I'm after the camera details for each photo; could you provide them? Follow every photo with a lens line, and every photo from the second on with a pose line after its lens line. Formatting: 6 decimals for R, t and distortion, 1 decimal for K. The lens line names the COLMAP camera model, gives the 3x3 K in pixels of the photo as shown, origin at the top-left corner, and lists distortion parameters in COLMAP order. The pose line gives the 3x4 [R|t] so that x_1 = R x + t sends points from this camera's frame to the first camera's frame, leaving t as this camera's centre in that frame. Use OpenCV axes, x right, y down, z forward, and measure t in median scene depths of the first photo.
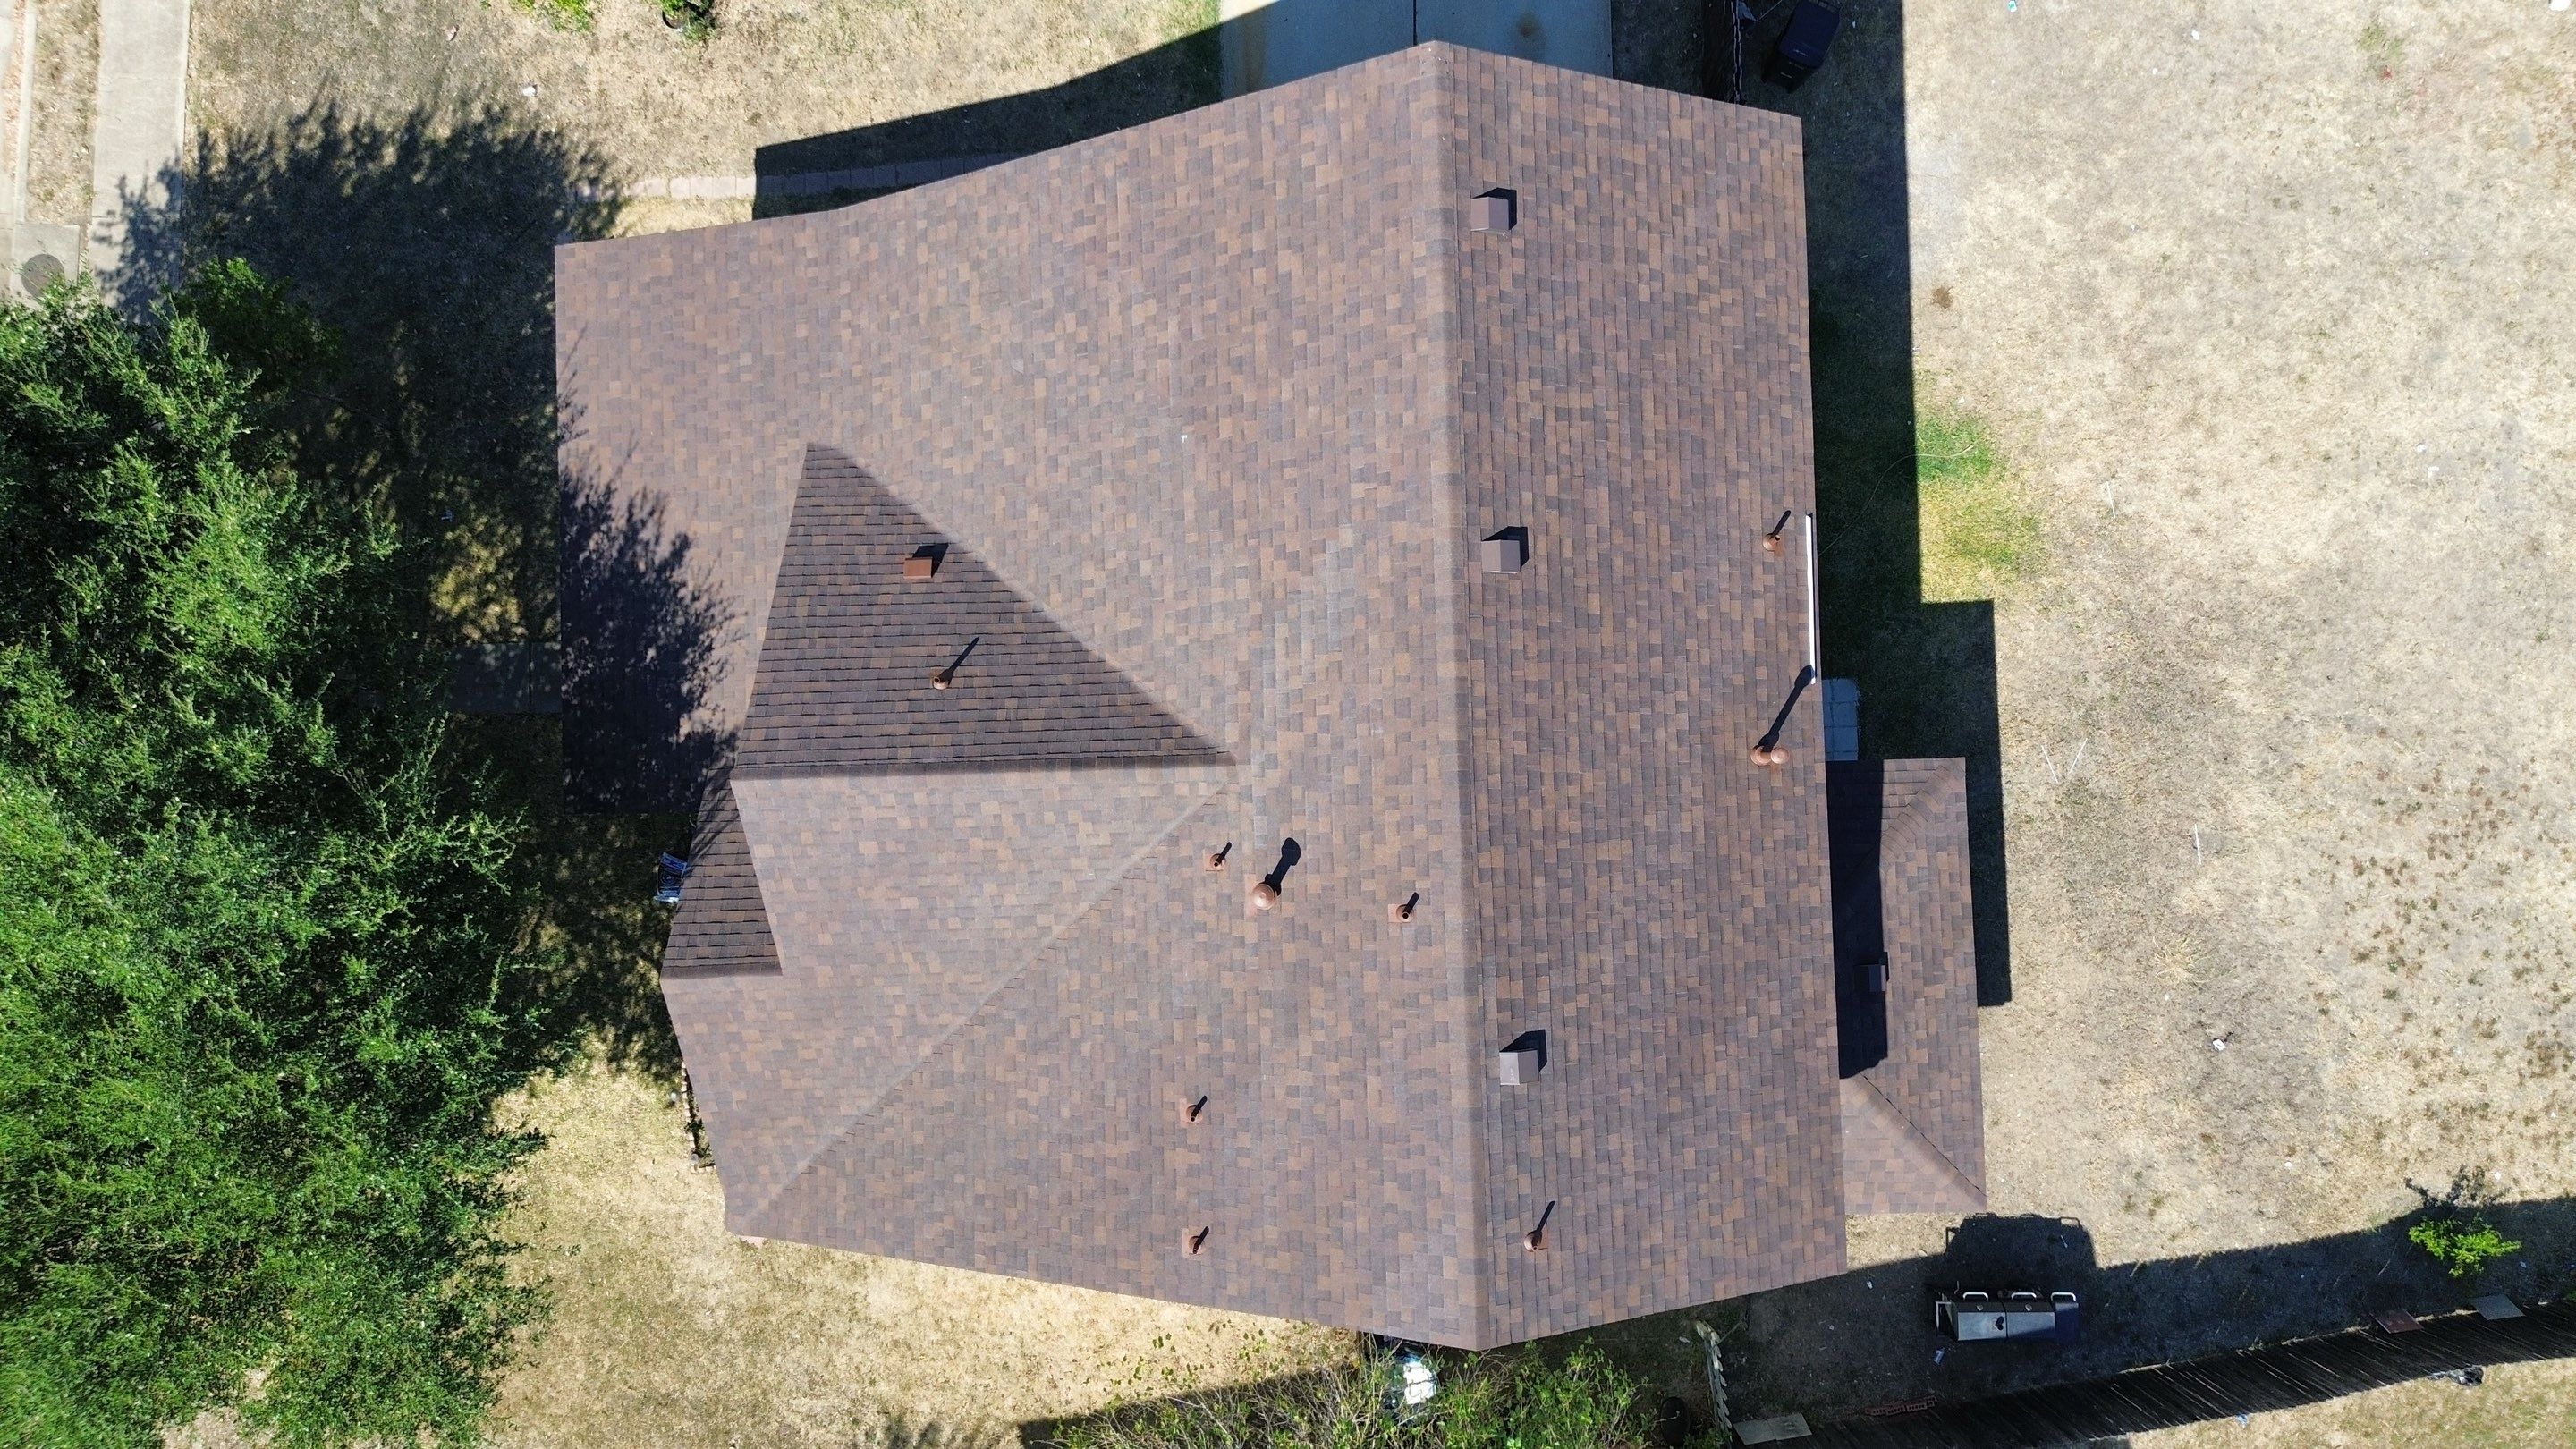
lens RADIAL K [[1824.0, 0, 1288.0], [0, 1824.0, 724.5], [0, 0, 1]] dist [0.080264, -0.077994]
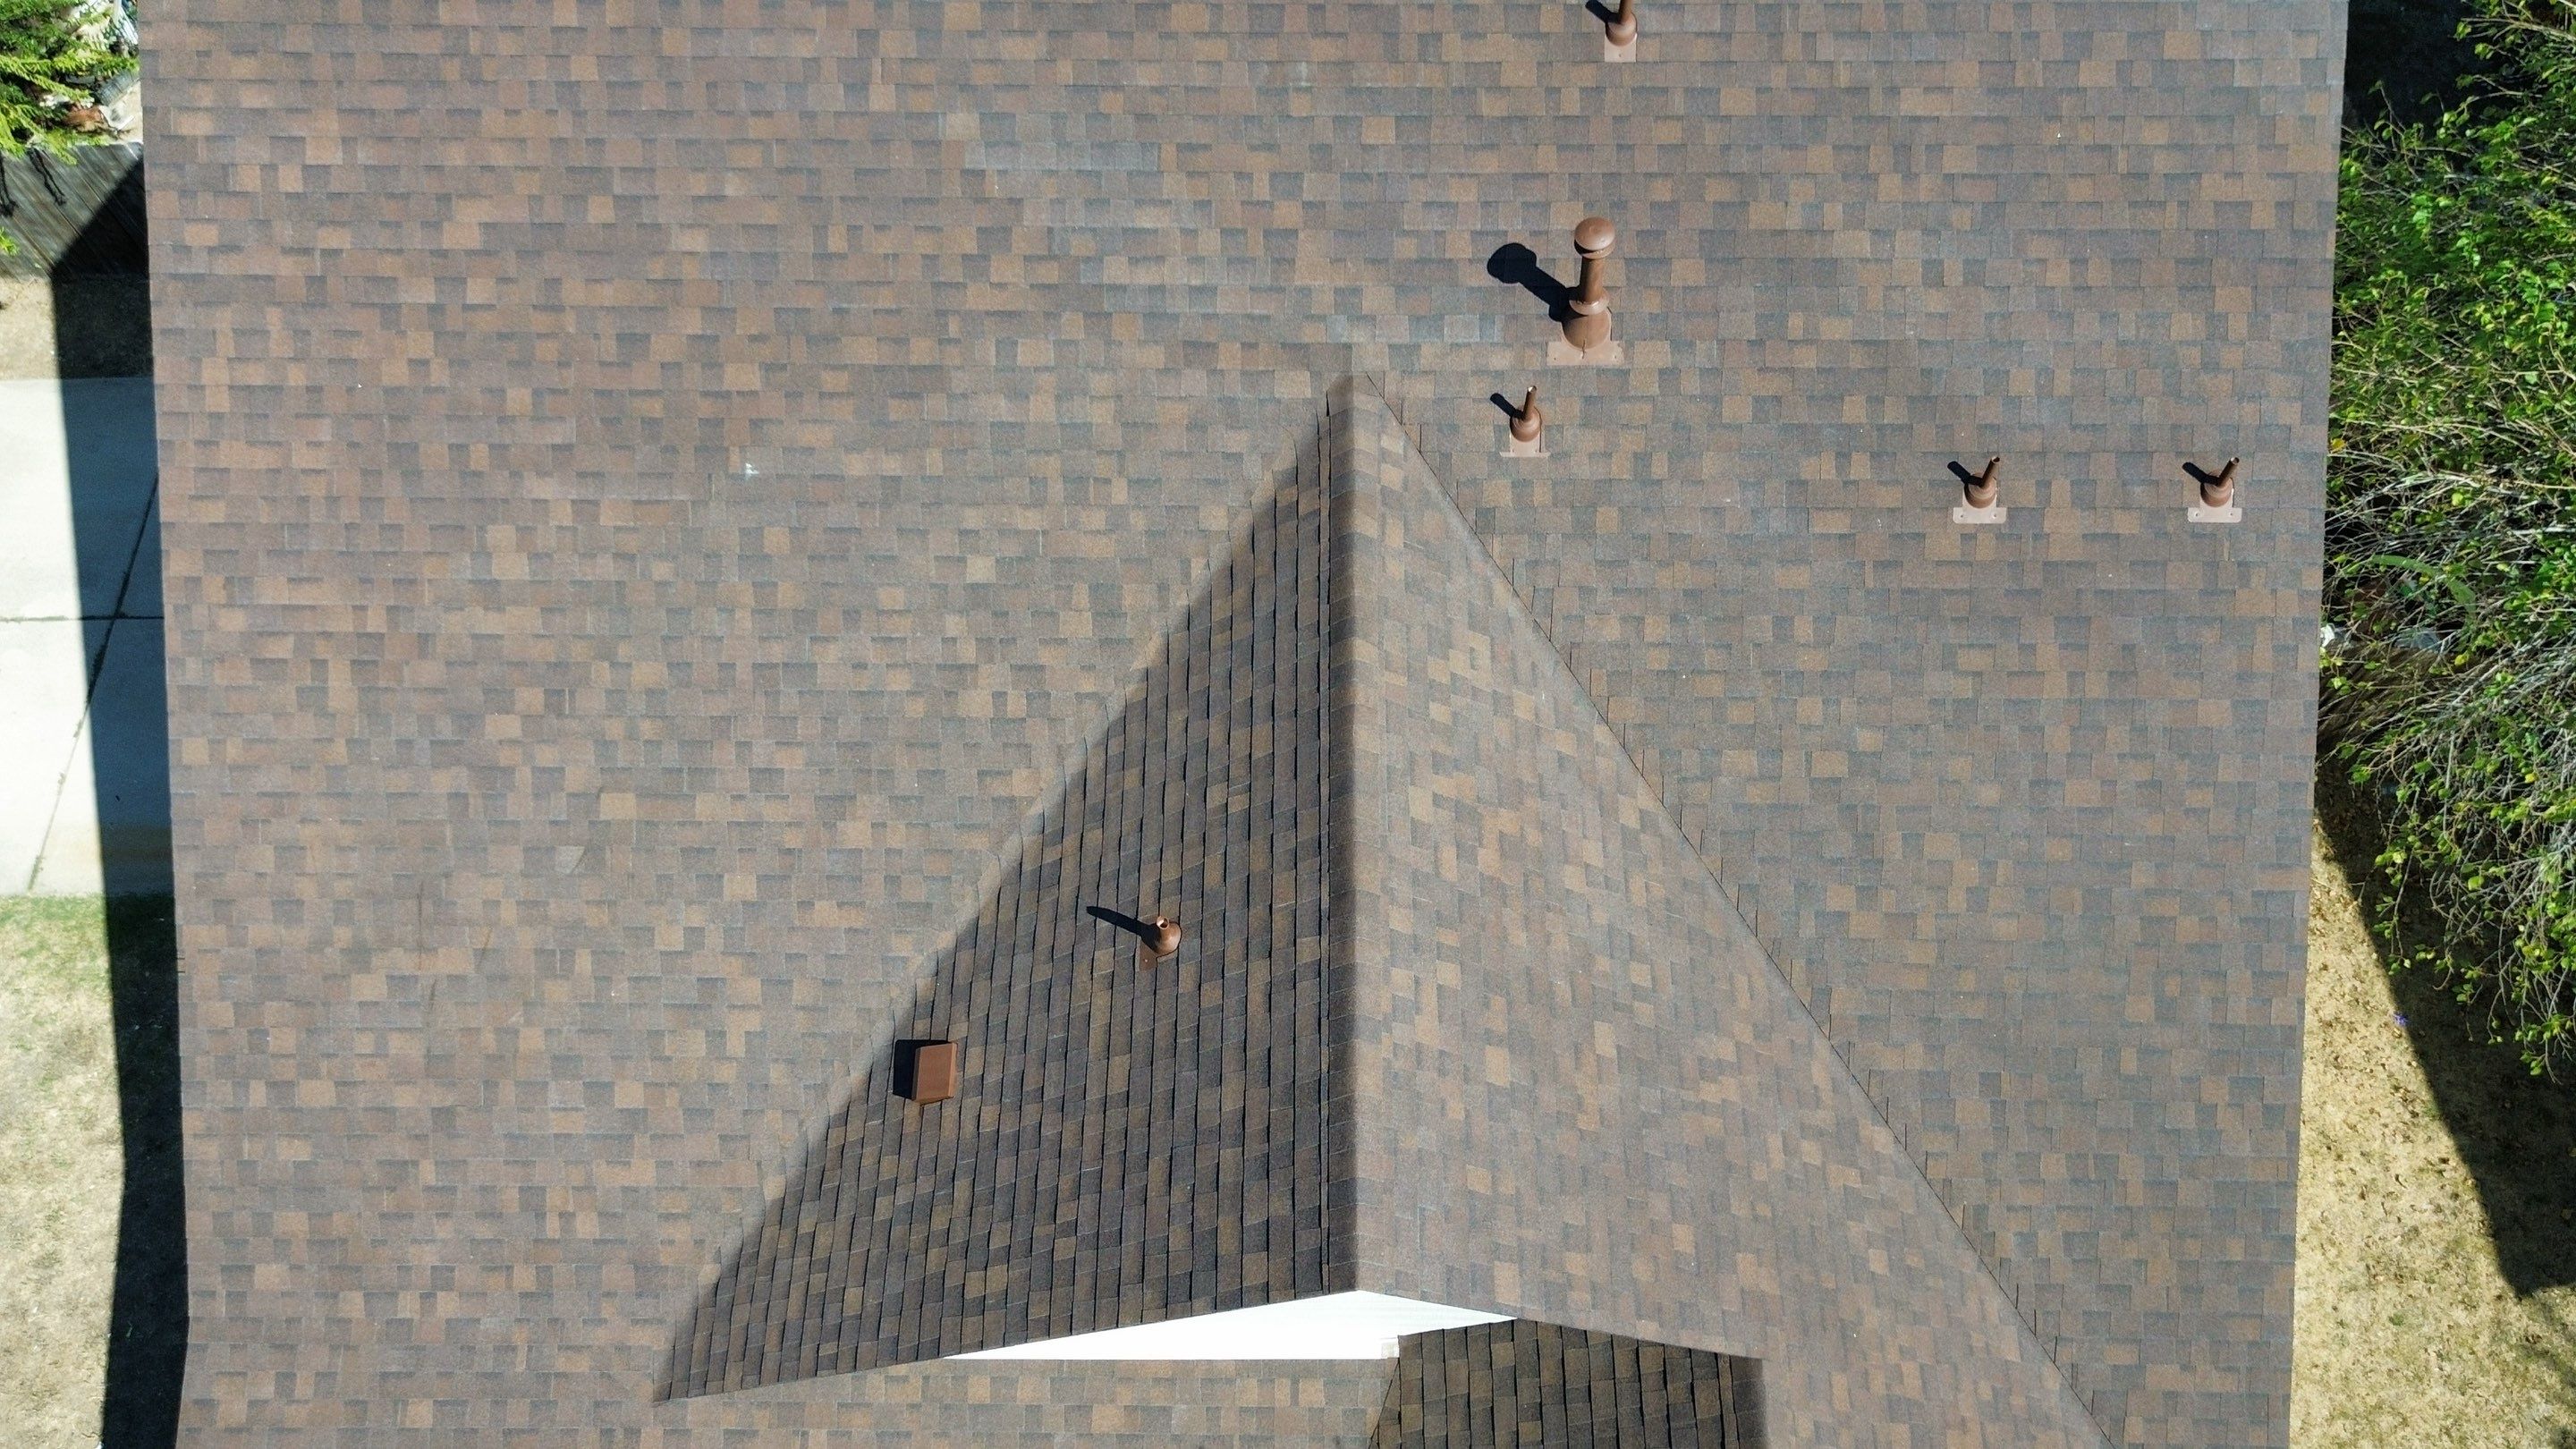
lens RADIAL K [[2209.5, 0, 1288.0], [0, 2209.5, 724.5], [0, 0, 1]] dist [0.094503, -0.193859]
pose [[0.038474, -0.877063, 0.478832, -0.404365], [0.998847, 0.047524, 0.006790, 0.003031], [-0.028711, 0.478018, 0.877881, 0.412671]]
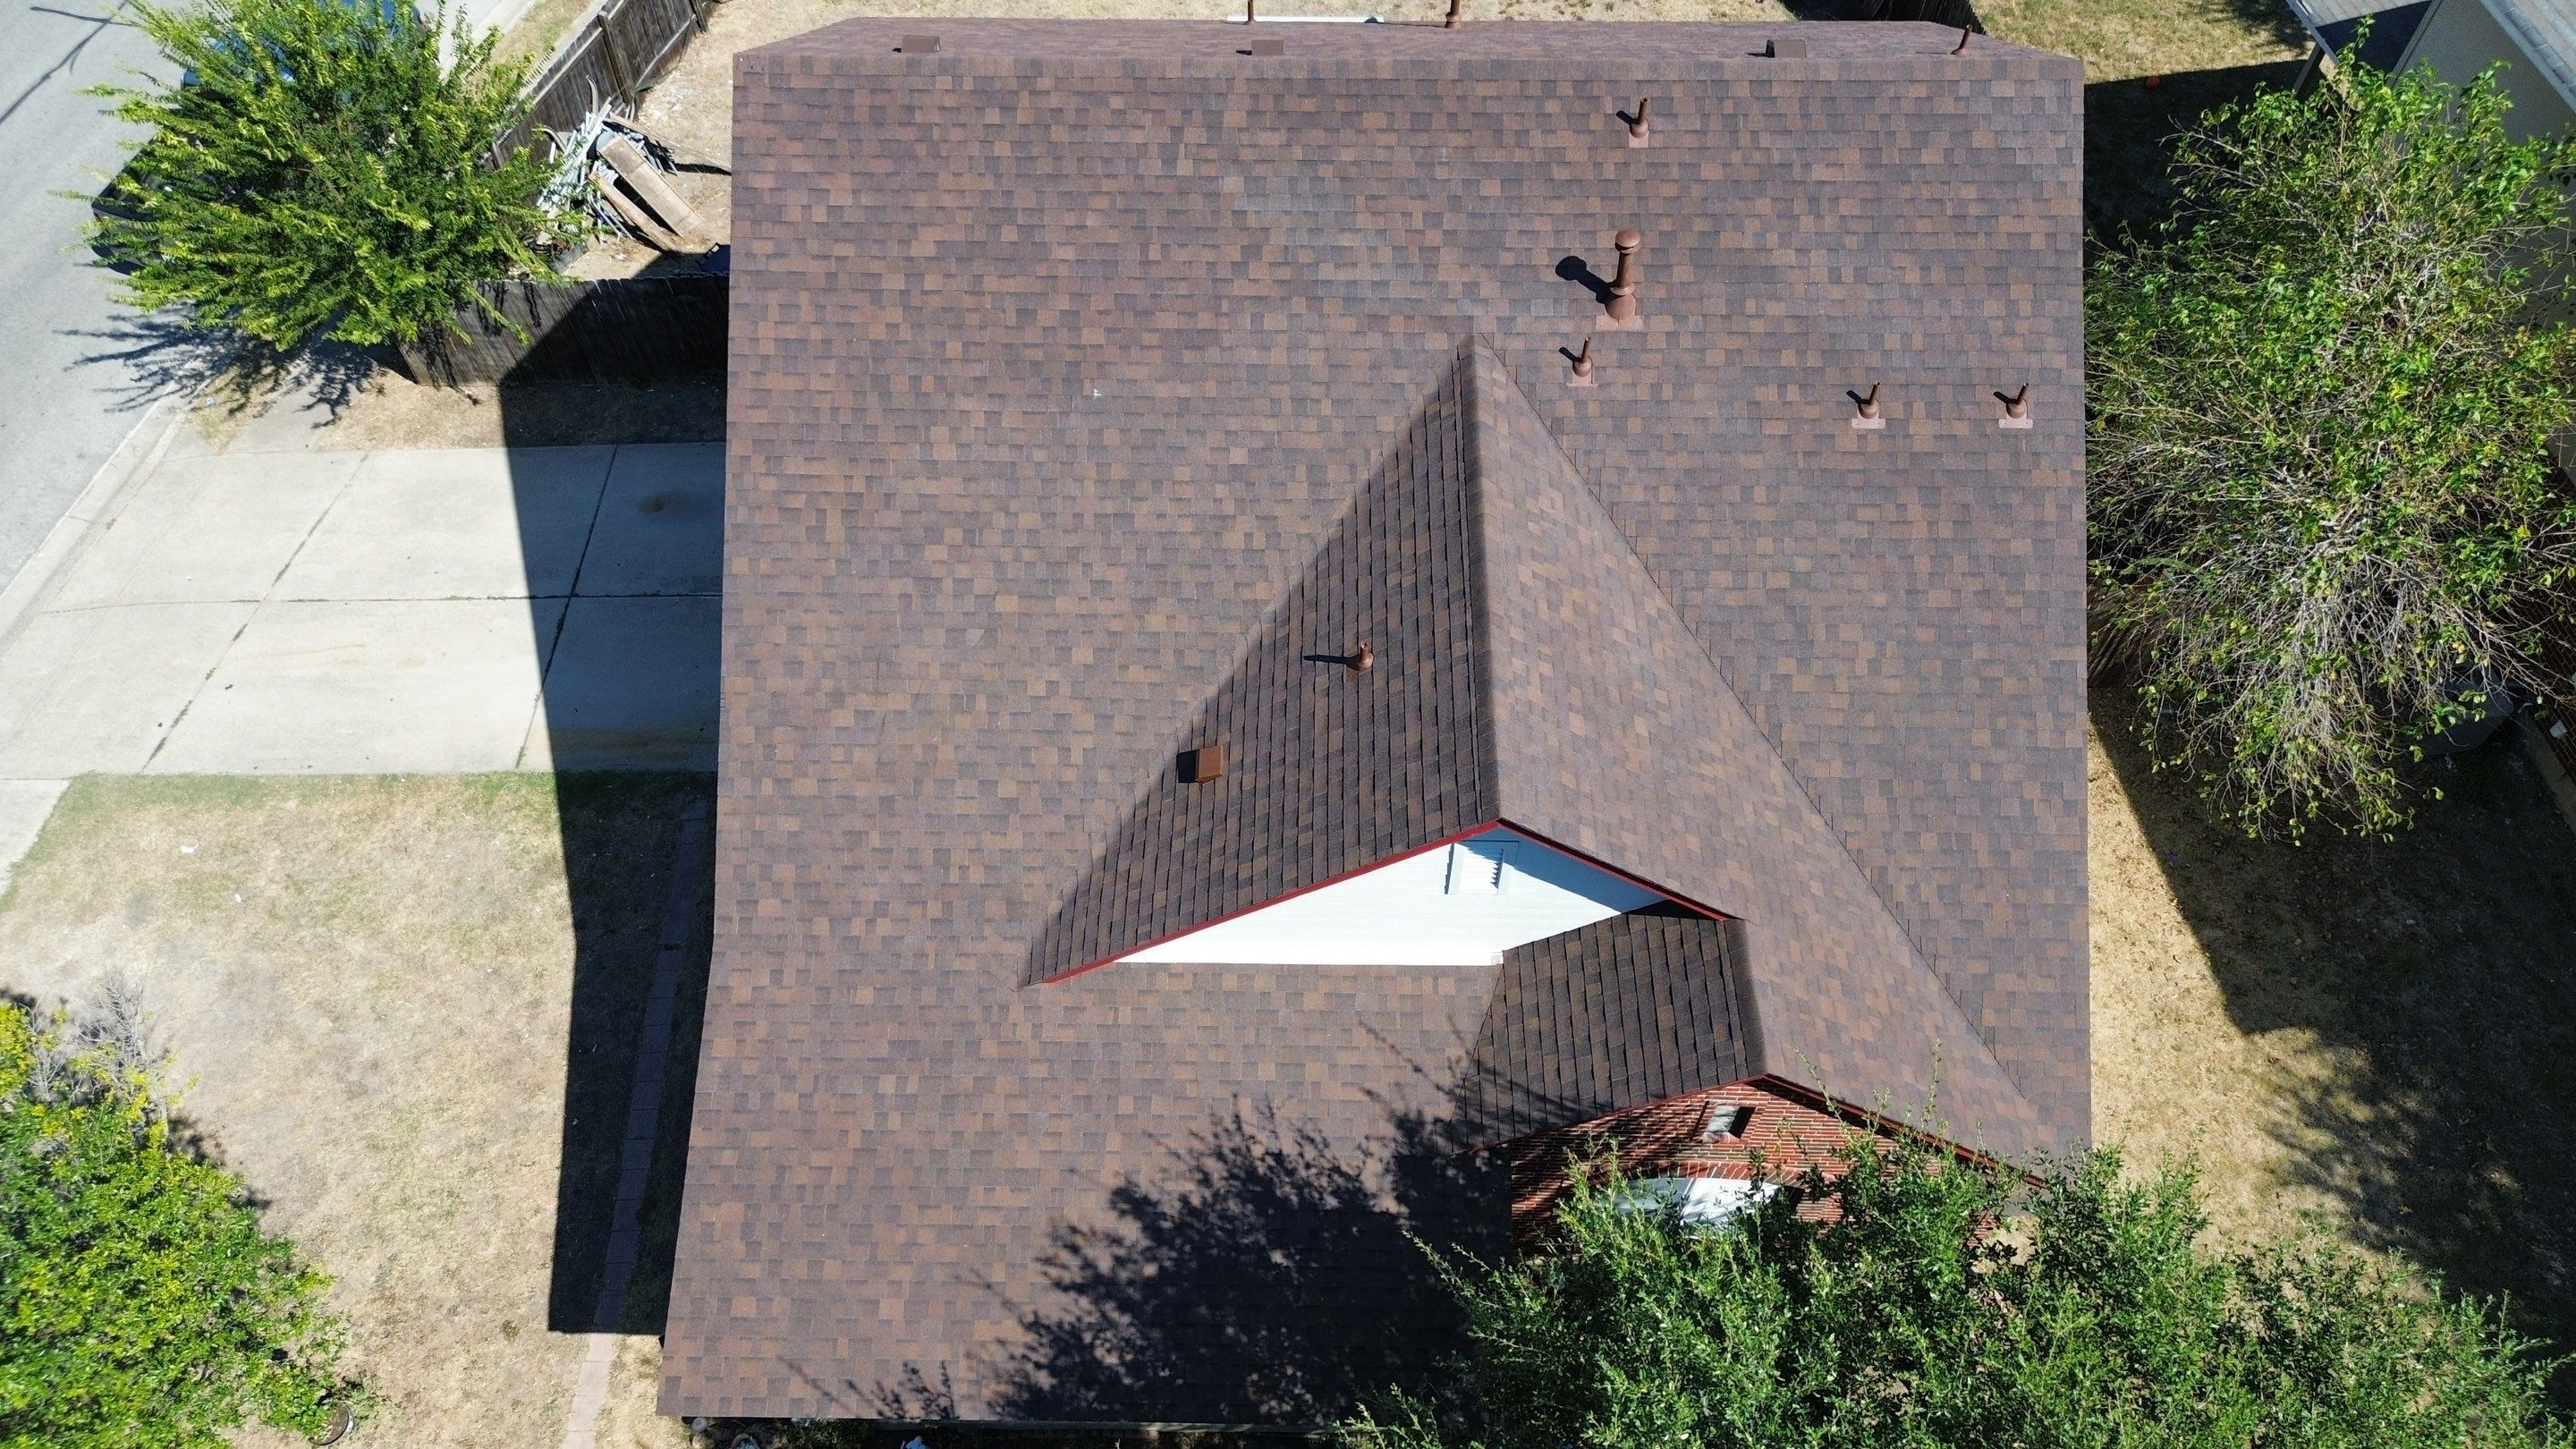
lens RADIAL K [[1865.1, 0, 1288.0], [0, 1865.1, 724.5], [0, 0, 1]] dist [0.117201, -0.289170]
pose [[0.045394, -0.809472, 0.585402, -0.654799], [0.998452, 0.055620, -0.000513, -0.051698], [-0.032145, 0.584519, 0.810743, 0.333903]]
